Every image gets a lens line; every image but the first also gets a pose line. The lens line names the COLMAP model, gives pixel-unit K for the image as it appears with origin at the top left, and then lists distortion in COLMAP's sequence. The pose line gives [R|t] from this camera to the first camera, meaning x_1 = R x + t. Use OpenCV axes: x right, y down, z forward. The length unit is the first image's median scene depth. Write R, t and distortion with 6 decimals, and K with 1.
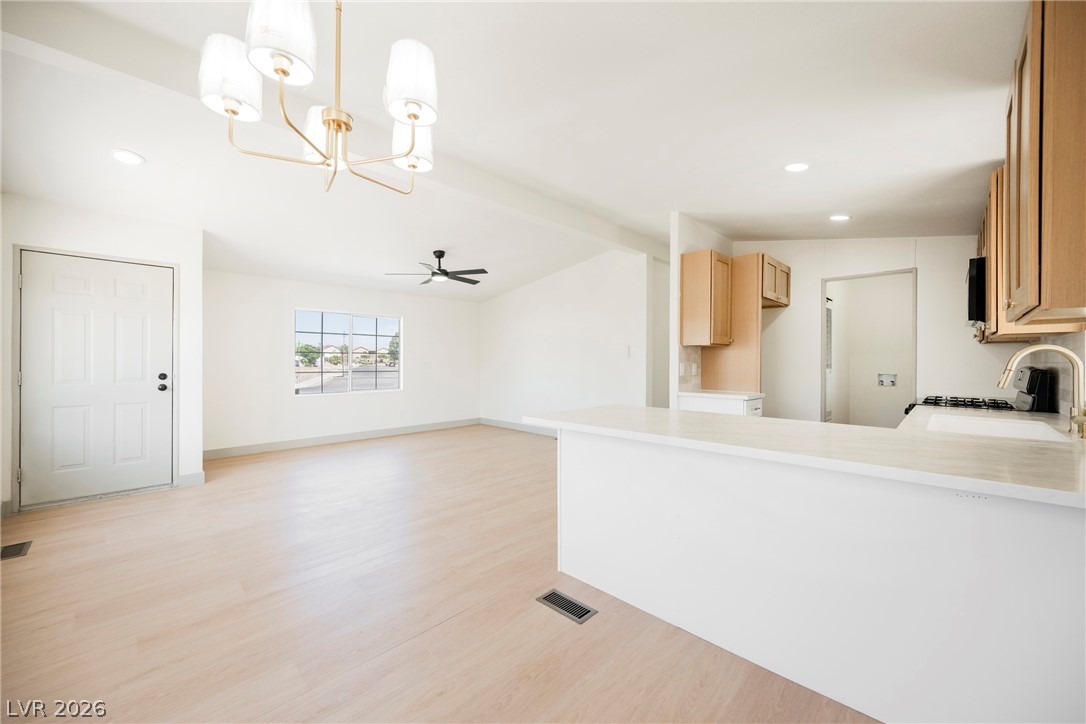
lens RADIAL K [[423.4, 0, 543.0], [0, 423.4, 362.0], [0, 0, 1]] dist [0.000892, 0.000095]
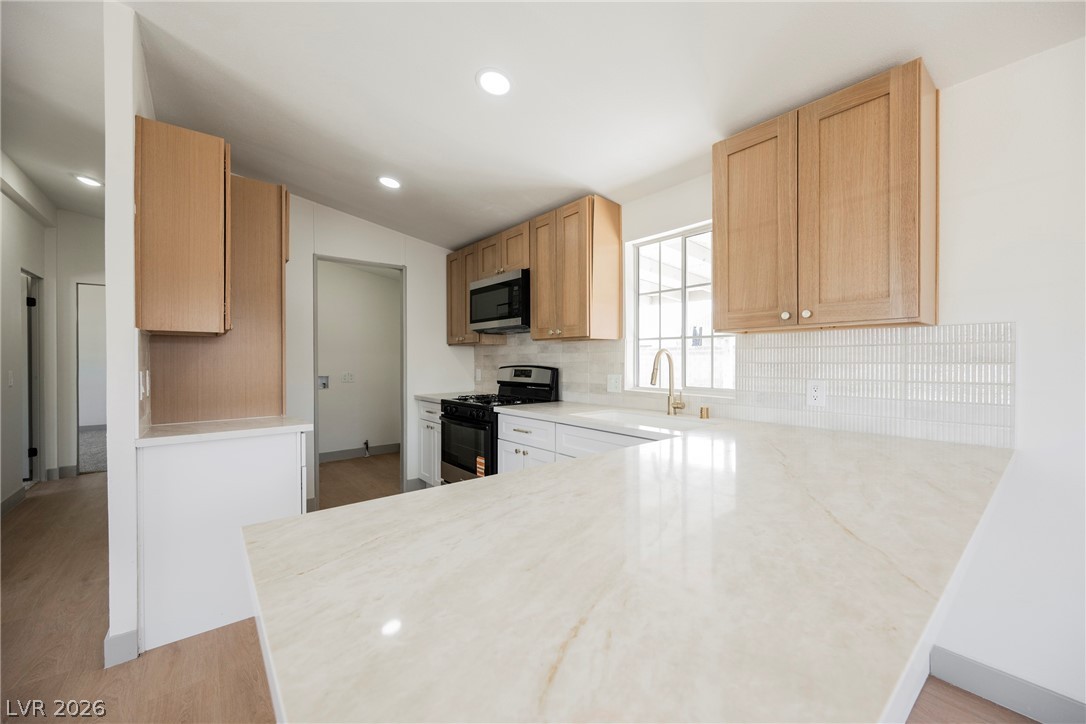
lens RADIAL K [[423.4, 0, 543.0], [0, 423.4, 362.0], [0, 0, 1]] dist [0.000892, 0.000095]
pose [[0.118973, -0.007683, 0.992868, -0.061381], [0.002161, 0.999970, 0.007479, -0.008610], [-0.992895, 0.001256, 0.118986, 0.536699]]
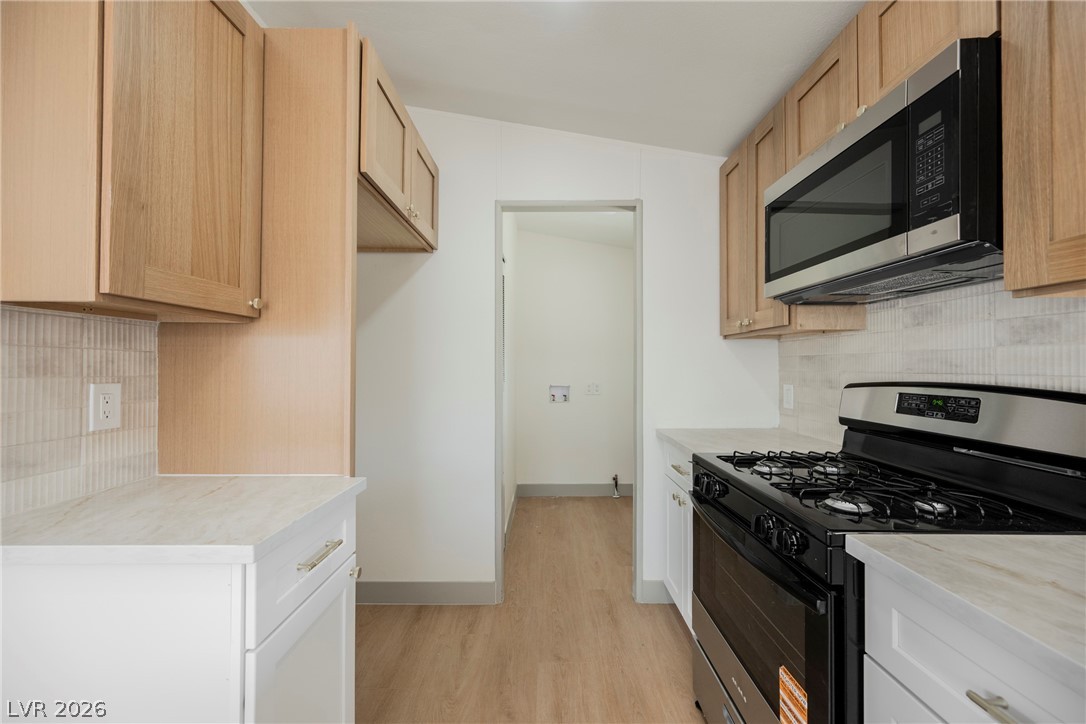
lens RADIAL K [[423.4, 0, 543.0], [0, 423.4, 362.0], [0, 0, 1]] dist [0.000892, 0.000095]
pose [[0.718316, 0.003453, 0.695709, 0.384293], [0.001233, 0.999980, -0.006237, -0.008410], [-0.695716, 0.005338, 0.718297, 0.656798]]
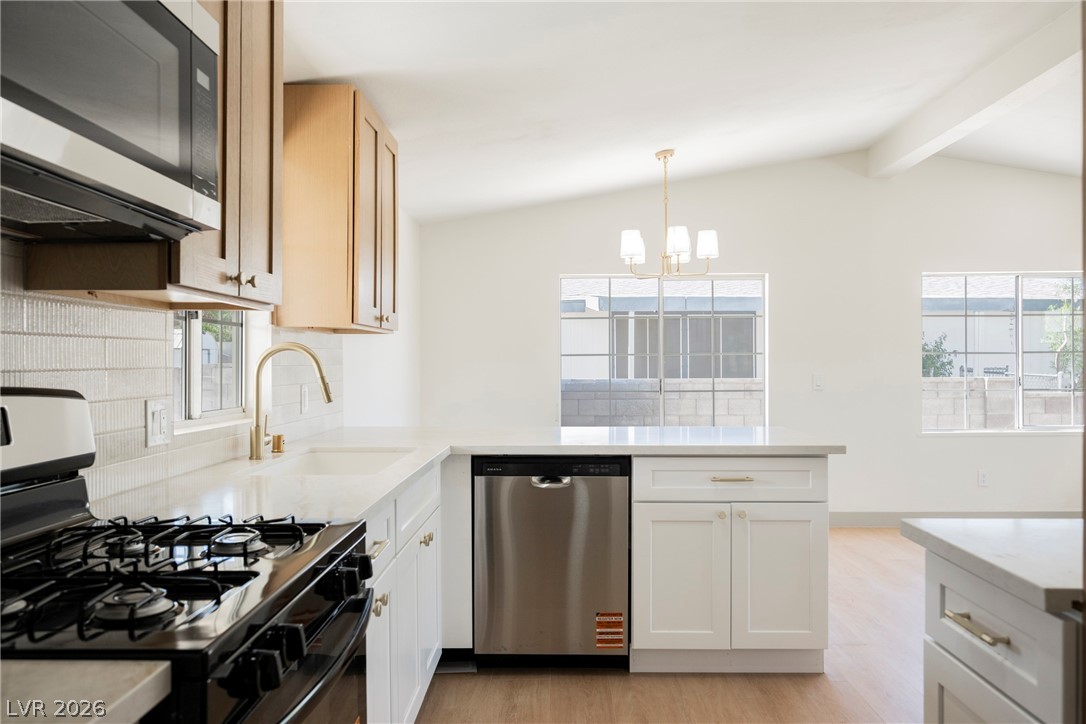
lens RADIAL K [[820.8, 0, 543.0], [0, 820.8, 362.0], [0, 0, 1]] dist [-0.002025, -0.000459]
pose [[-0.730673, -0.004806, -0.682710, 0.822120], [-0.000298, 0.999977, -0.006721, 0.002038], [0.682727, -0.004708, -0.730658, 1.044785]]
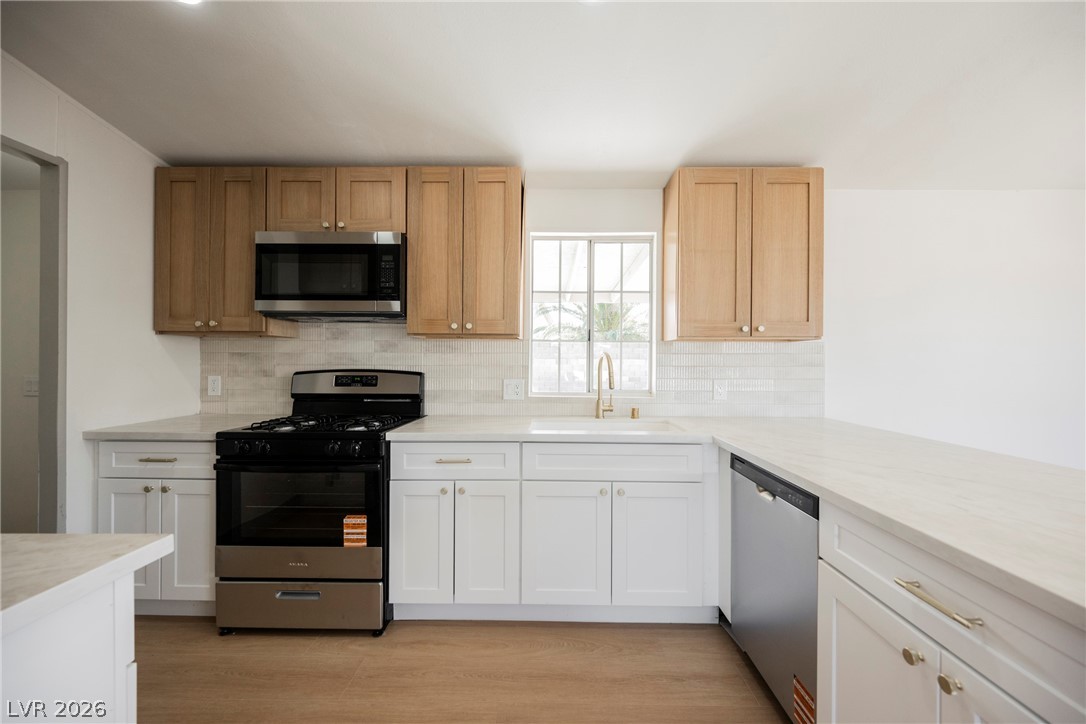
lens RADIAL K [[423.4, 0, 543.0], [0, 423.4, 362.0], [0, 0, 1]] dist [0.000892, 0.000095]
pose [[-0.680435, -0.005081, 0.732791, 0.169907], [-0.008020, 0.999968, -0.000514, -0.007561], [-0.732764, -0.006226, -0.680454, 0.888363]]
